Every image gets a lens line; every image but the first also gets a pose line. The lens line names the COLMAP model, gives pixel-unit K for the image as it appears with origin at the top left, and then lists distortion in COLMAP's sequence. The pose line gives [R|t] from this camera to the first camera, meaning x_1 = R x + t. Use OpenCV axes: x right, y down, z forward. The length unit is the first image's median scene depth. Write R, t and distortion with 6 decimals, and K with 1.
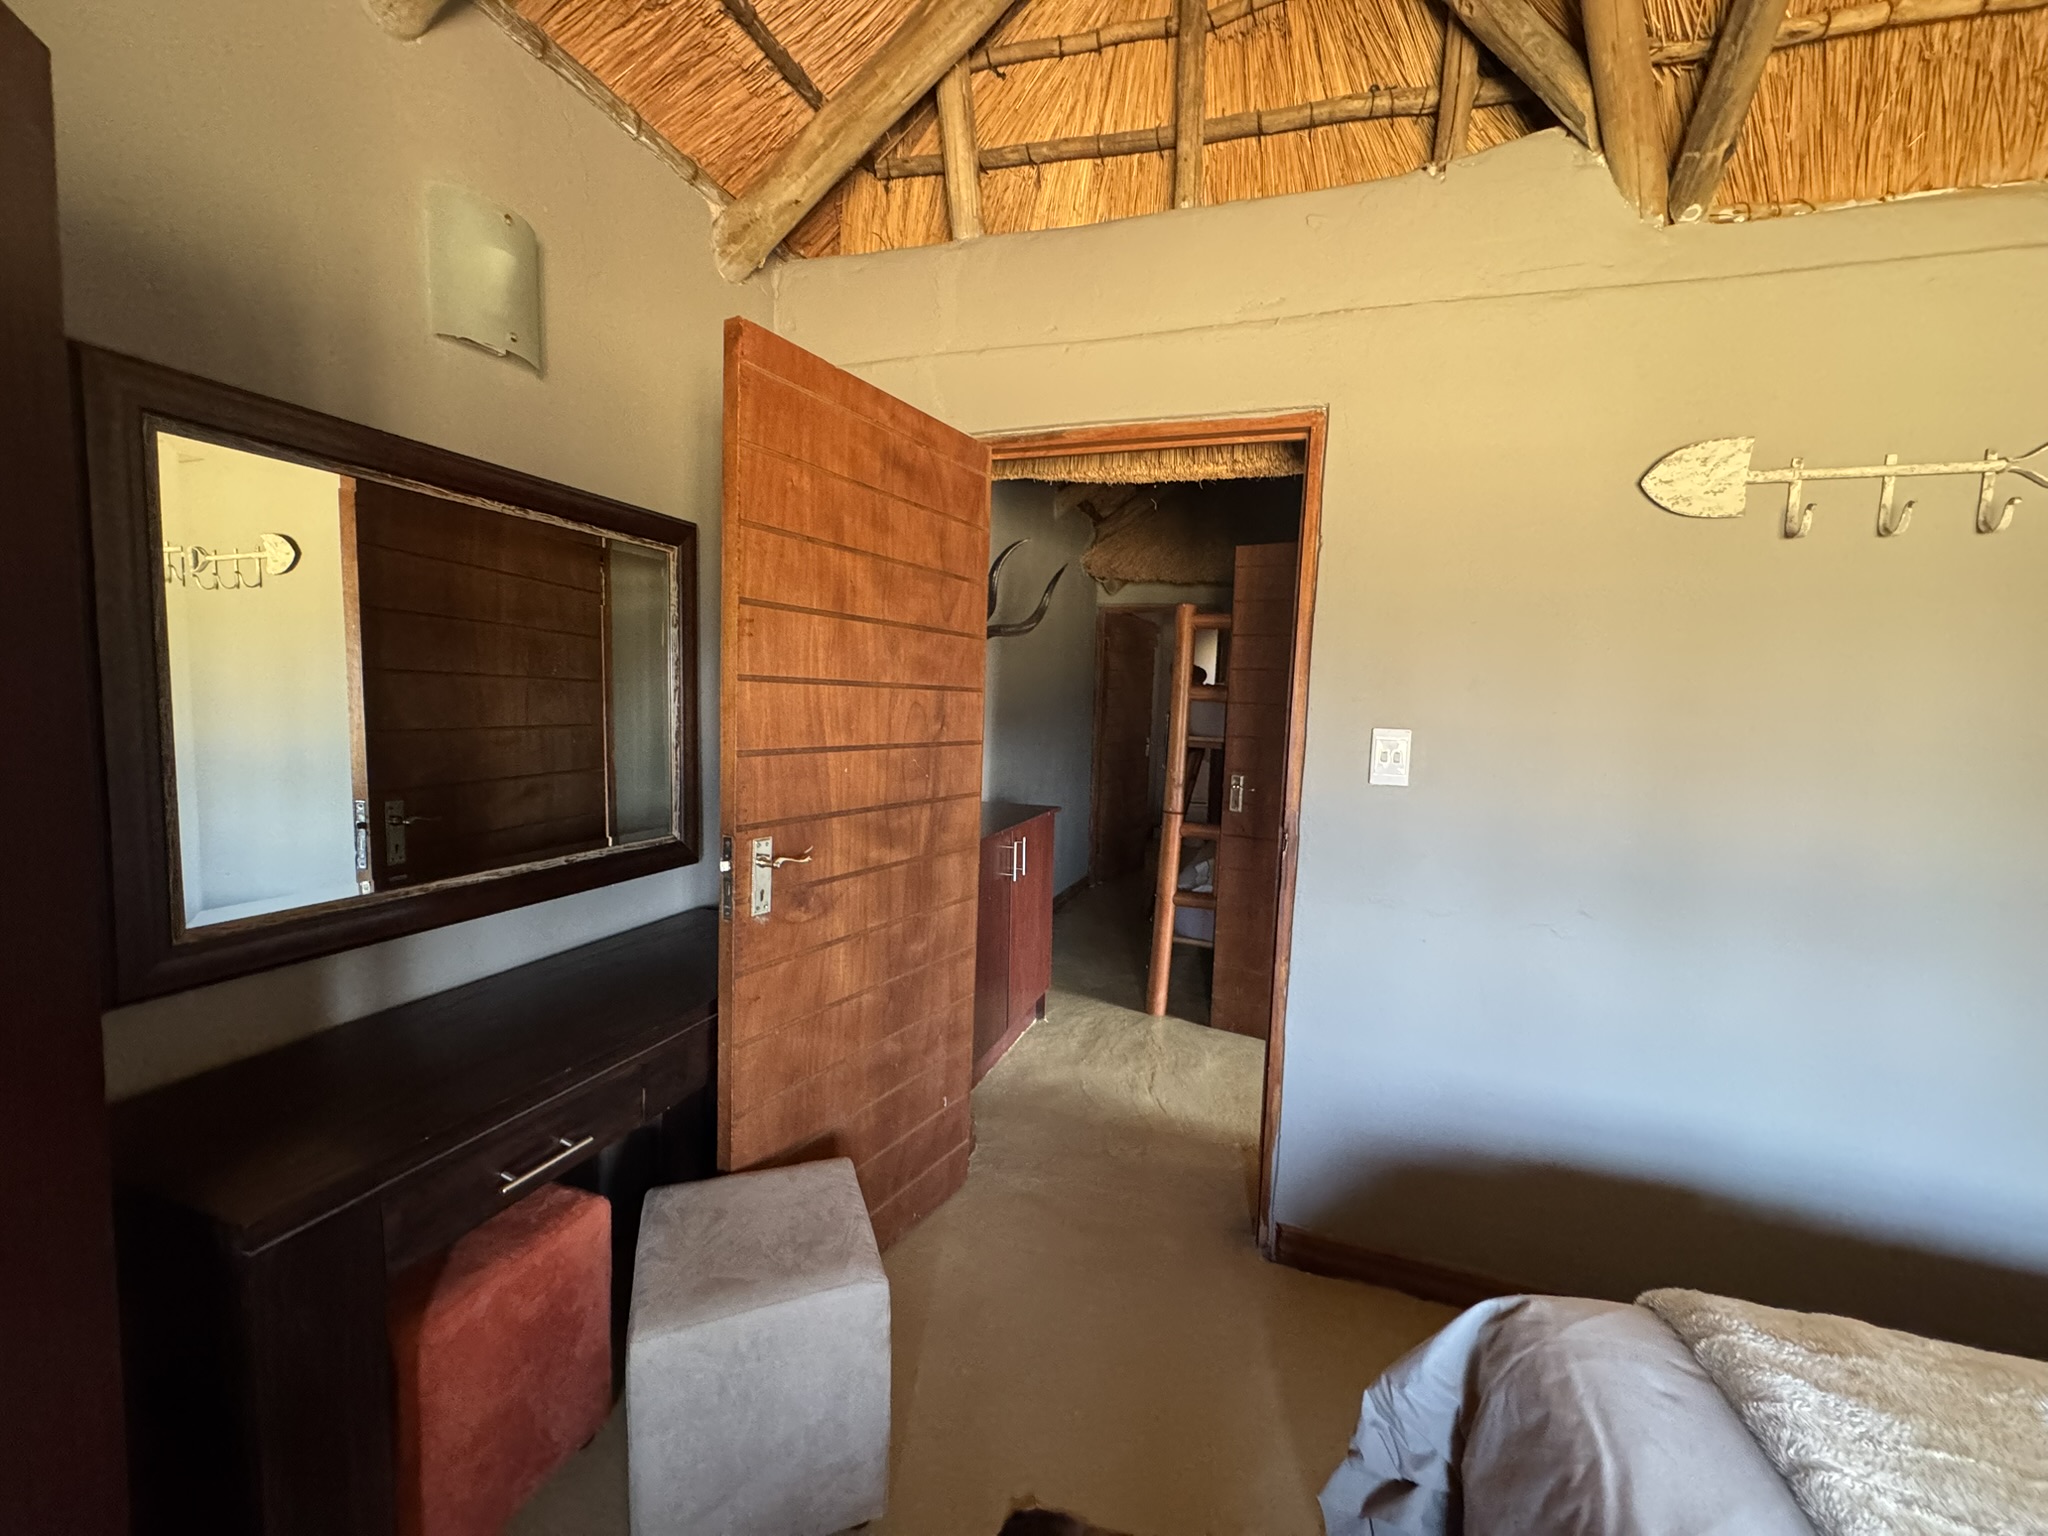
lens RADIAL K [[821.4, 0, 1023.5], [0, 821.4, 766.3], [0, 0, 1]] dist [-0.002774, 0.000230]
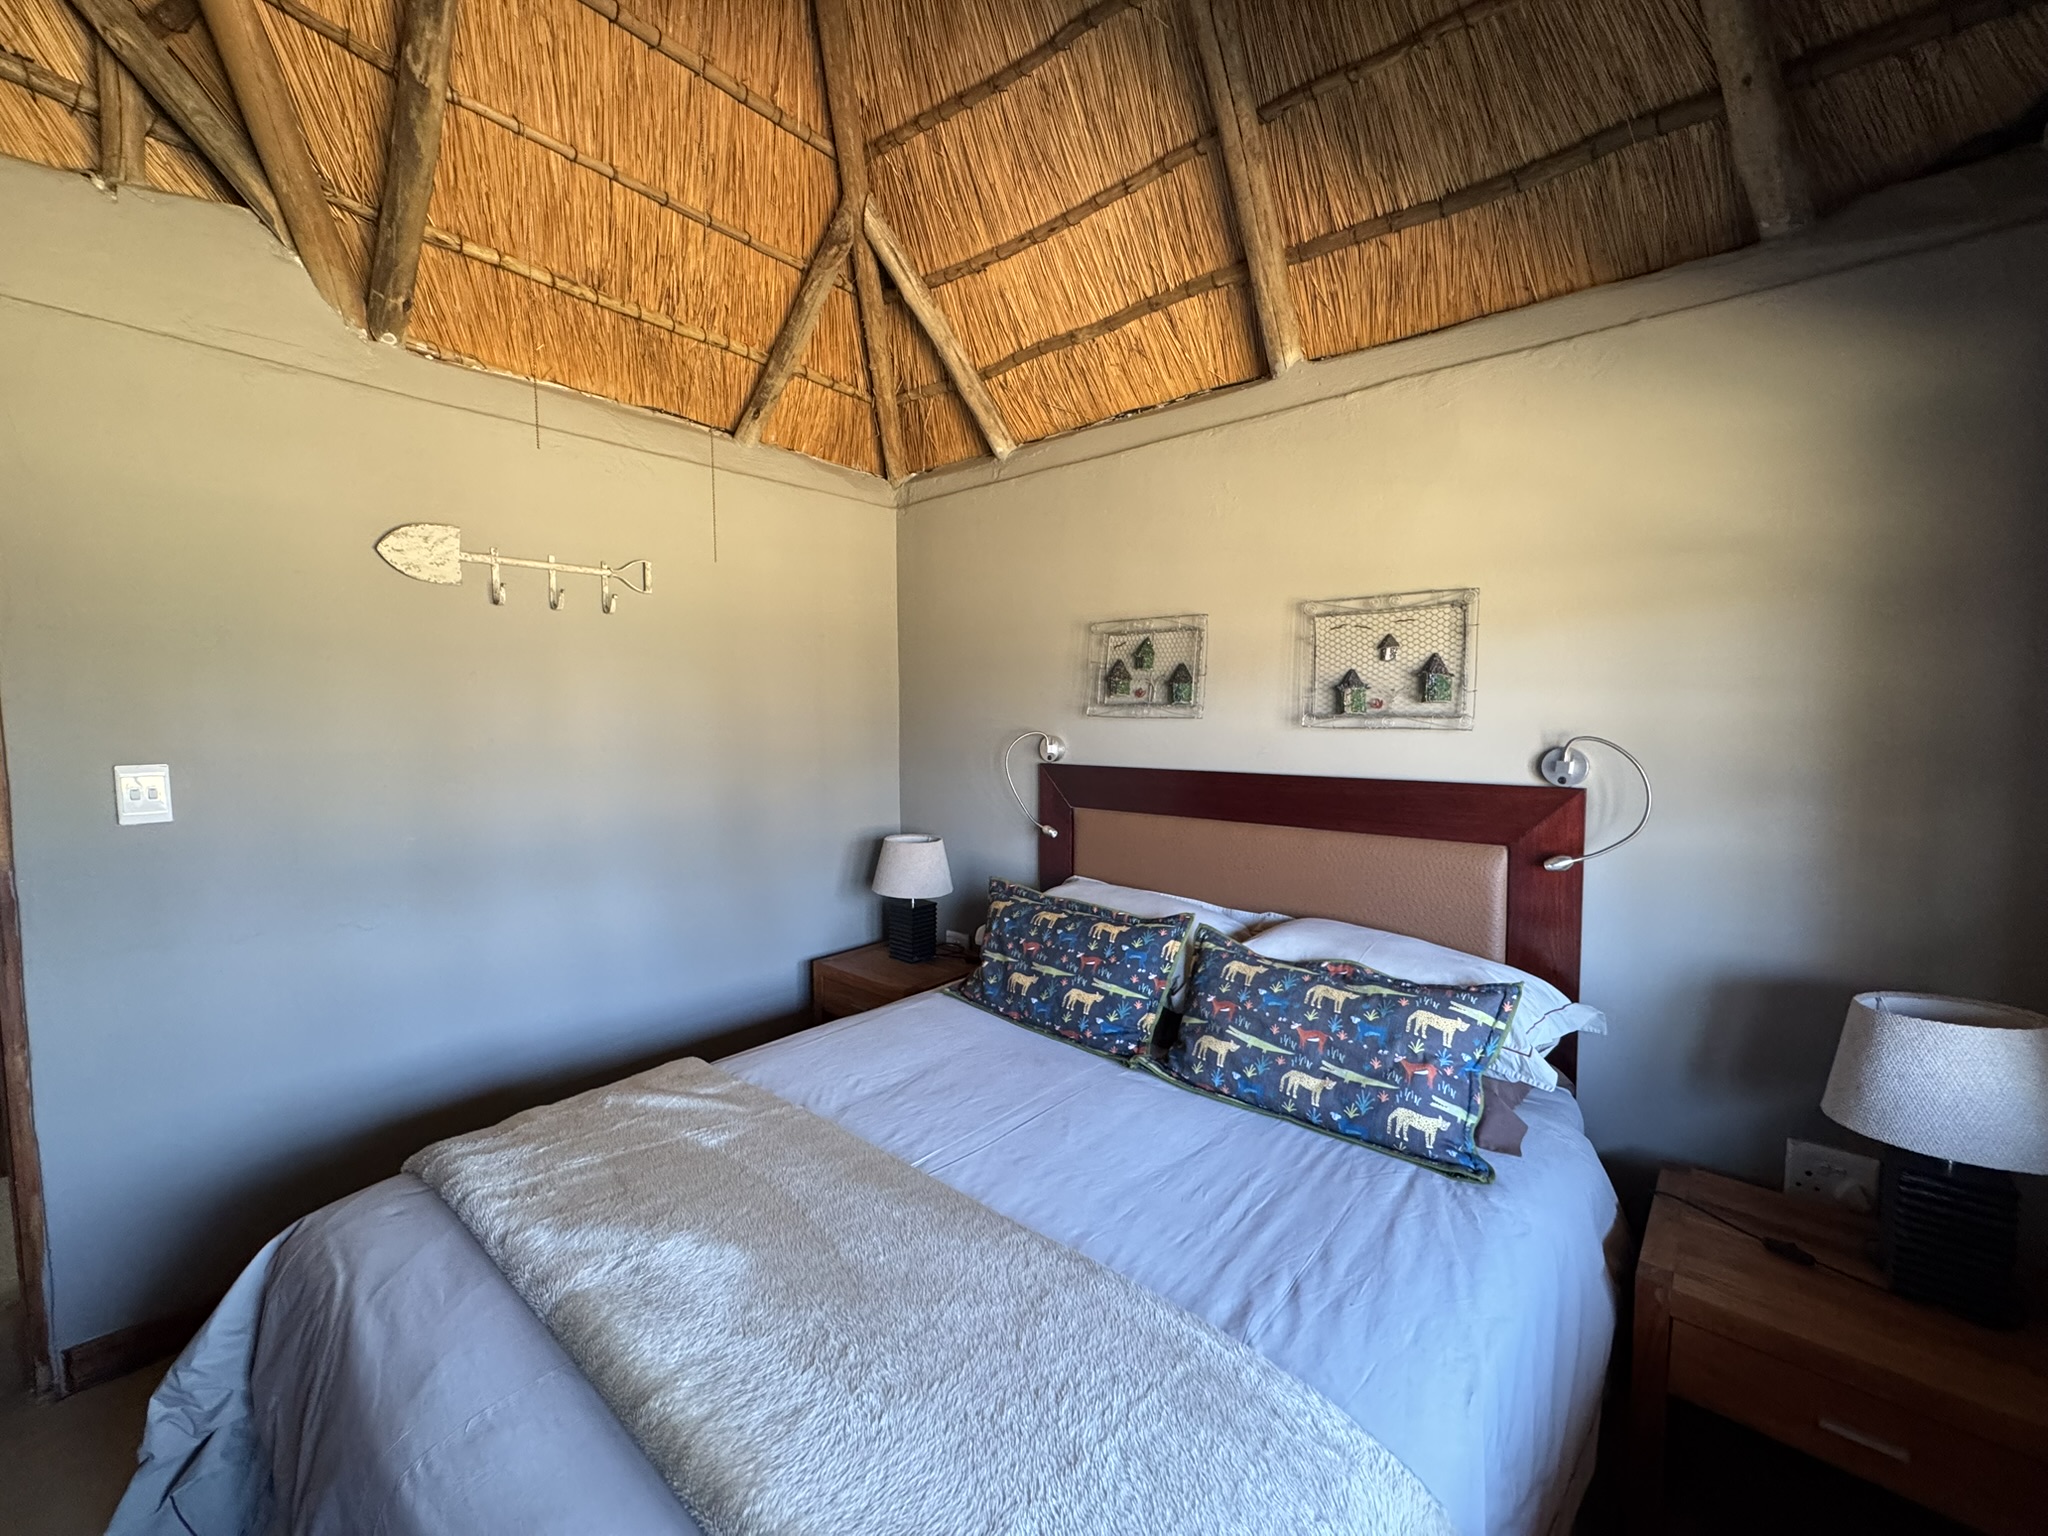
lens RADIAL K [[821.4, 0, 1023.5], [0, 821.4, 766.3], [0, 0, 1]] dist [-0.002774, 0.000230]
pose [[0.393014, -0.097824, 0.914314, -0.020090], [0.093153, 0.993445, 0.066249, -0.012488], [-0.914802, 0.059134, 0.399550, -0.367262]]
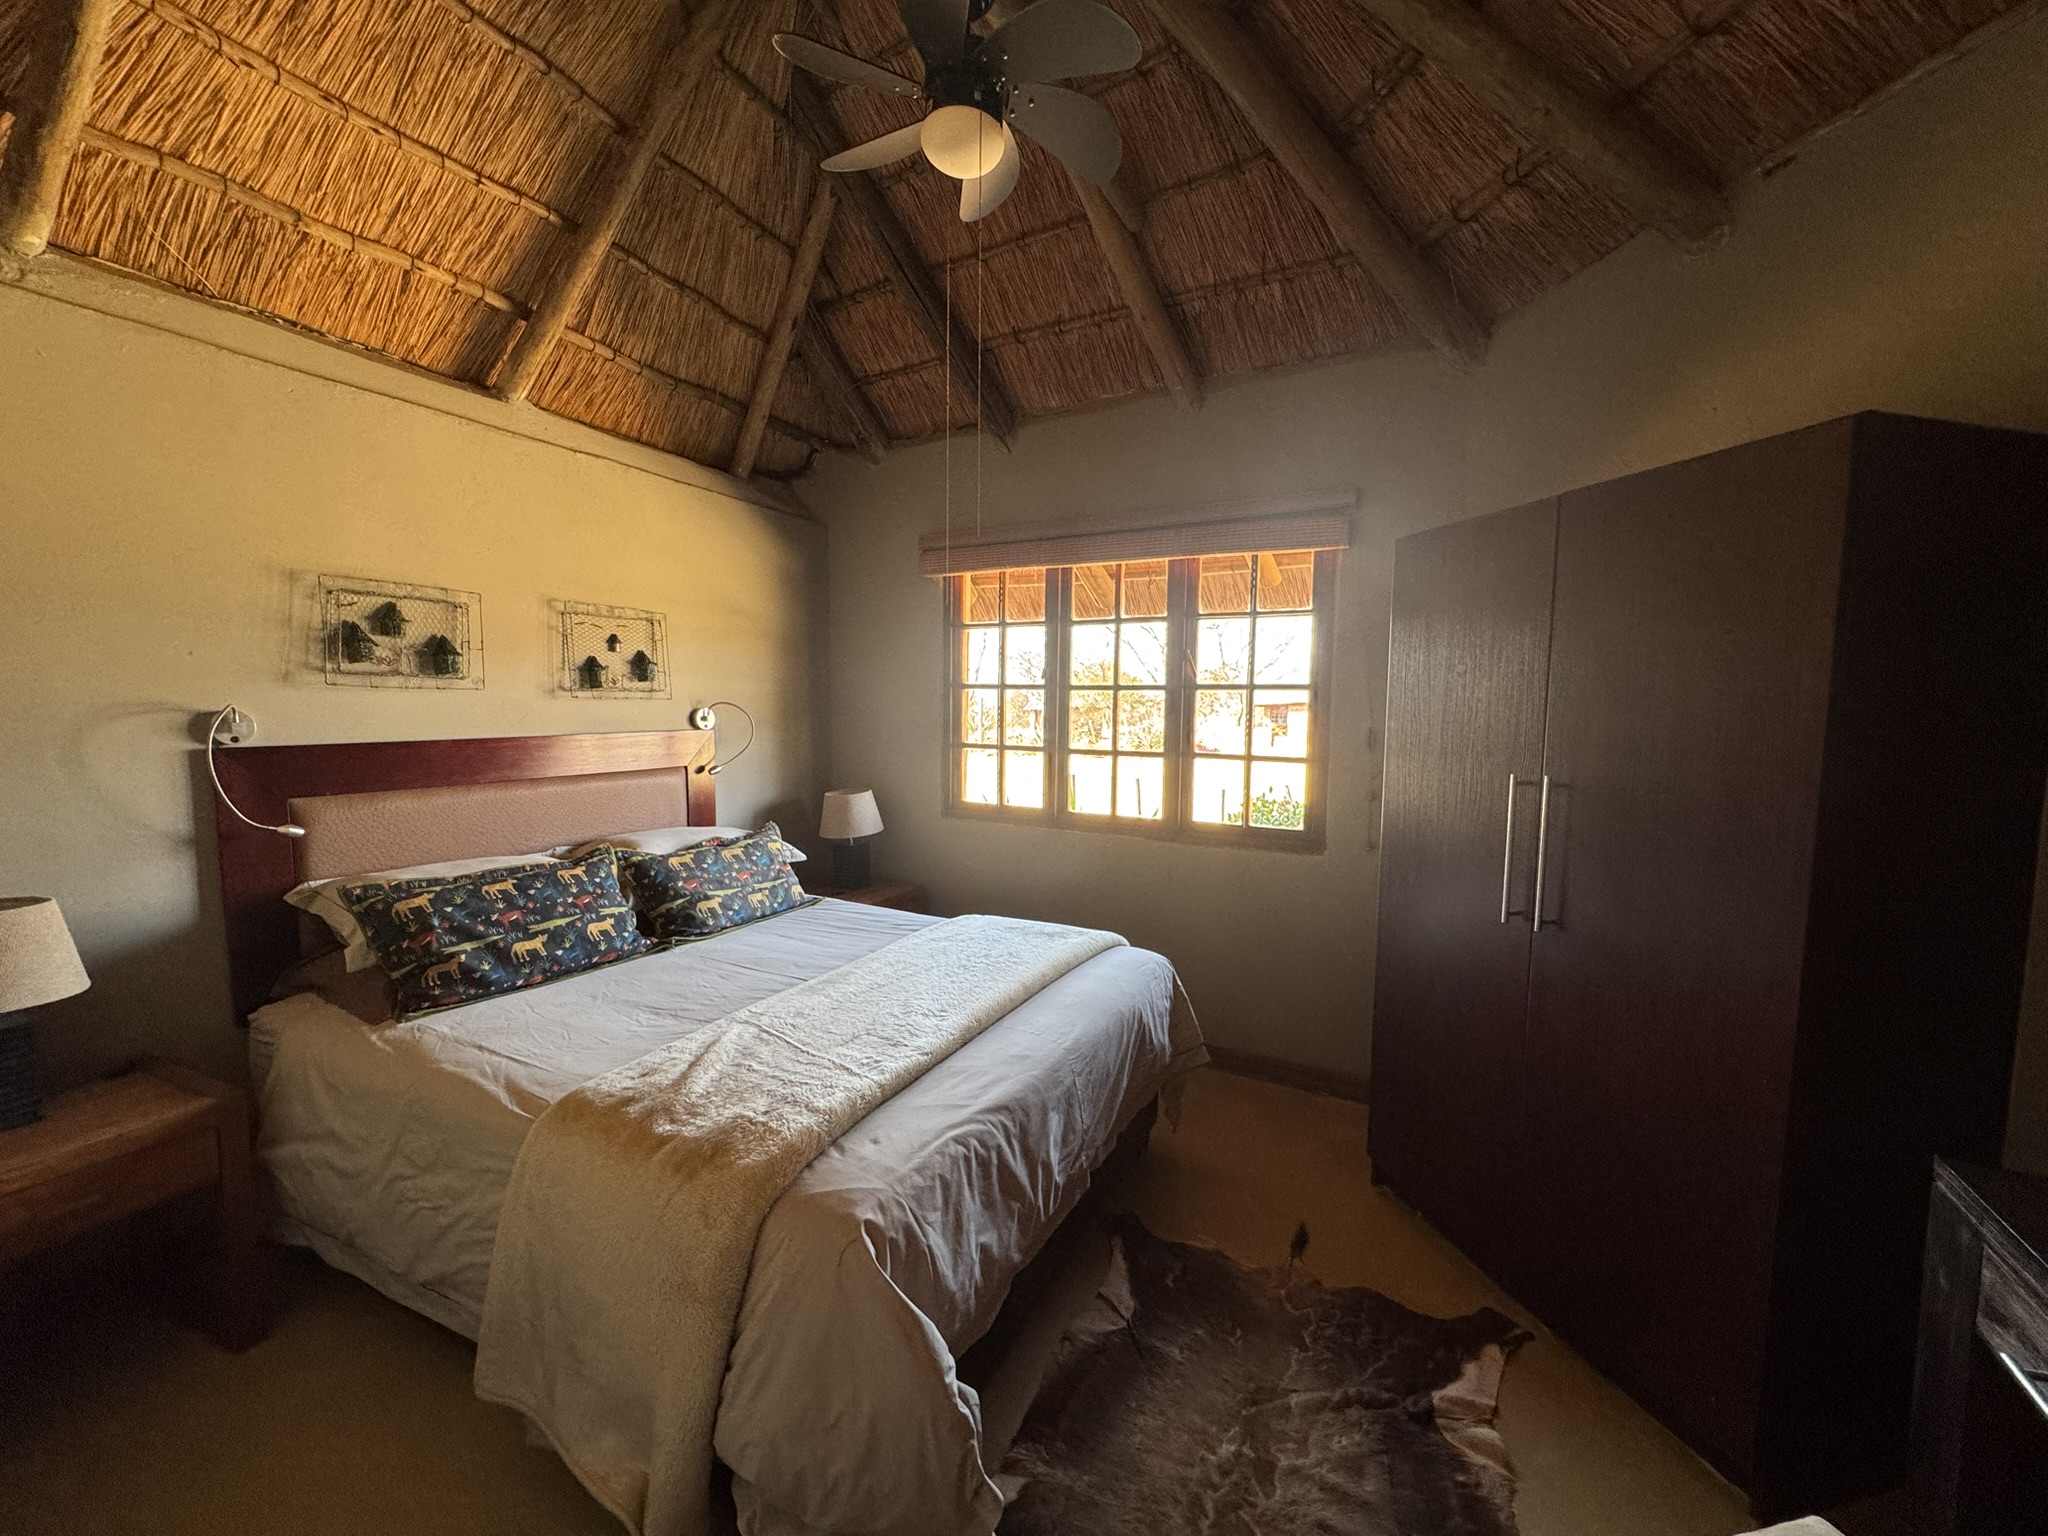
lens RADIAL K [[821.4, 0, 1023.5], [0, 821.4, 766.3], [0, 0, 1]] dist [-0.002774, 0.000230]
pose [[-0.986102, -0.054729, 0.156871, 0.185871], [-0.028730, 0.986134, 0.163445, -0.124860], [-0.163641, 0.156666, -0.974001, 1.495017]]
